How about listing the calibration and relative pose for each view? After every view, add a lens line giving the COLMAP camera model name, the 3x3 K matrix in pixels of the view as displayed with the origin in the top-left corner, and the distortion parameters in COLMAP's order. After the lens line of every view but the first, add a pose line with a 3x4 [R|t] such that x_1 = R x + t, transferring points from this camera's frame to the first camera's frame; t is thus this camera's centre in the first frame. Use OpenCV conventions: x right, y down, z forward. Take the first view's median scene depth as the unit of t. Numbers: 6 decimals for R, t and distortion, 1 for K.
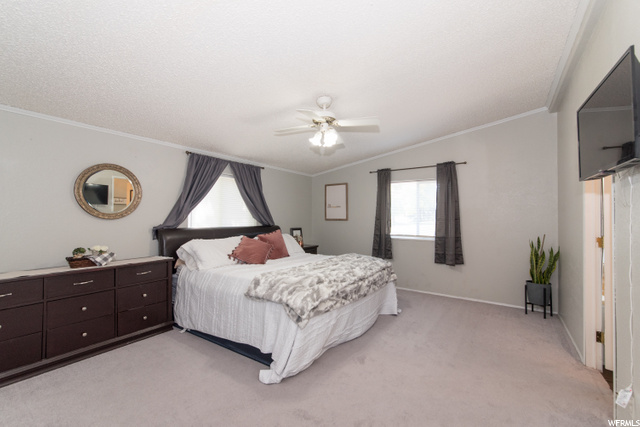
lens RADIAL K [[273.7, 0, 320.0], [0, 273.7, 213.5], [0, 0, 1]] dist [0.000166, 0.000003]
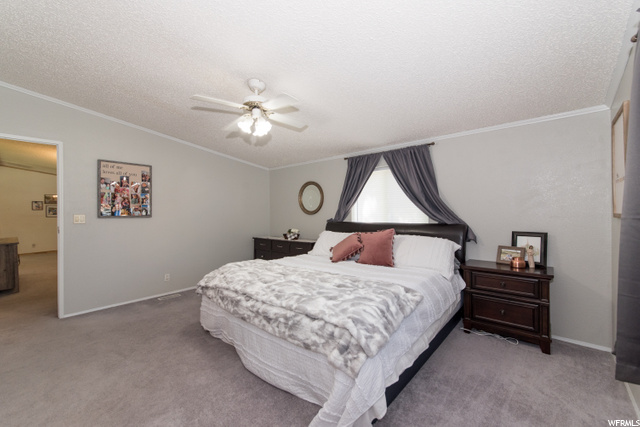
lens RADIAL K [[261.6, 0, 320.0], [0, 261.6, 213.5], [0, 0, 1]] dist [-0.000302, -0.000010]
pose [[-0.115317, 0.000459, -0.993329, 0.614462], [0.021683, 0.999763, -0.002055, 0.014998], [0.993092, -0.021776, -0.115299, 0.945365]]
